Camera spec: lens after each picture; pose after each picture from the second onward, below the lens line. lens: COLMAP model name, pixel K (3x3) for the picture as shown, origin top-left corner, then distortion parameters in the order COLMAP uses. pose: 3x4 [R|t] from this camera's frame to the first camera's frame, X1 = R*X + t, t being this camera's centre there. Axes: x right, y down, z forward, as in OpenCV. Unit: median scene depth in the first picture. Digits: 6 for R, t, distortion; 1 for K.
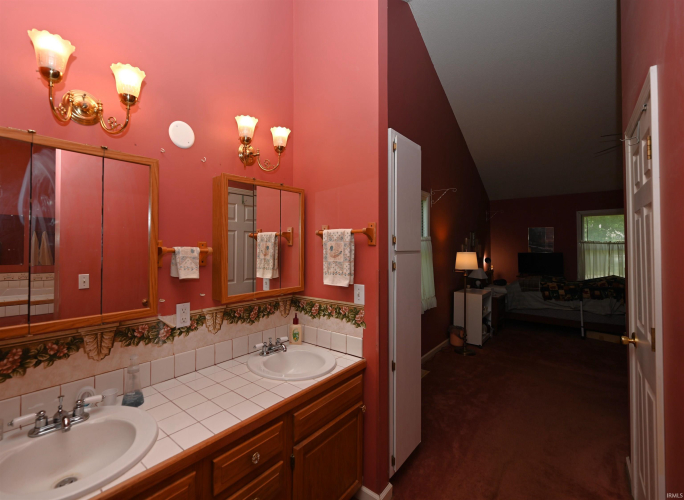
lens RADIAL K [[315.2, 0, 295.6], [0, 315.2, 241.9], [0, 0, 1]] dist [0.014329, 0.000622]
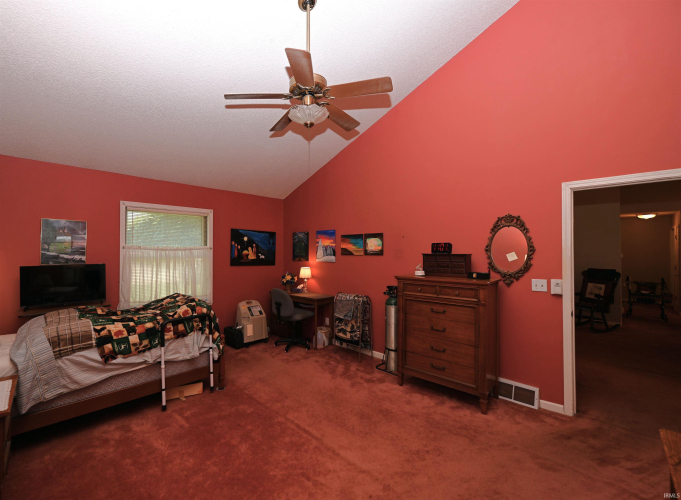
lens RADIAL K [[313.8, 0, 323.3], [0, 313.8, 252.1], [0, 0, 1]] dist [0.014329, 0.000622]
pose [[0.085205, -0.006325, 0.996343, 0.321046], [-0.012244, 0.999898, 0.007395, 0.001539], [-0.996288, -0.012830, 0.085119, 0.622283]]
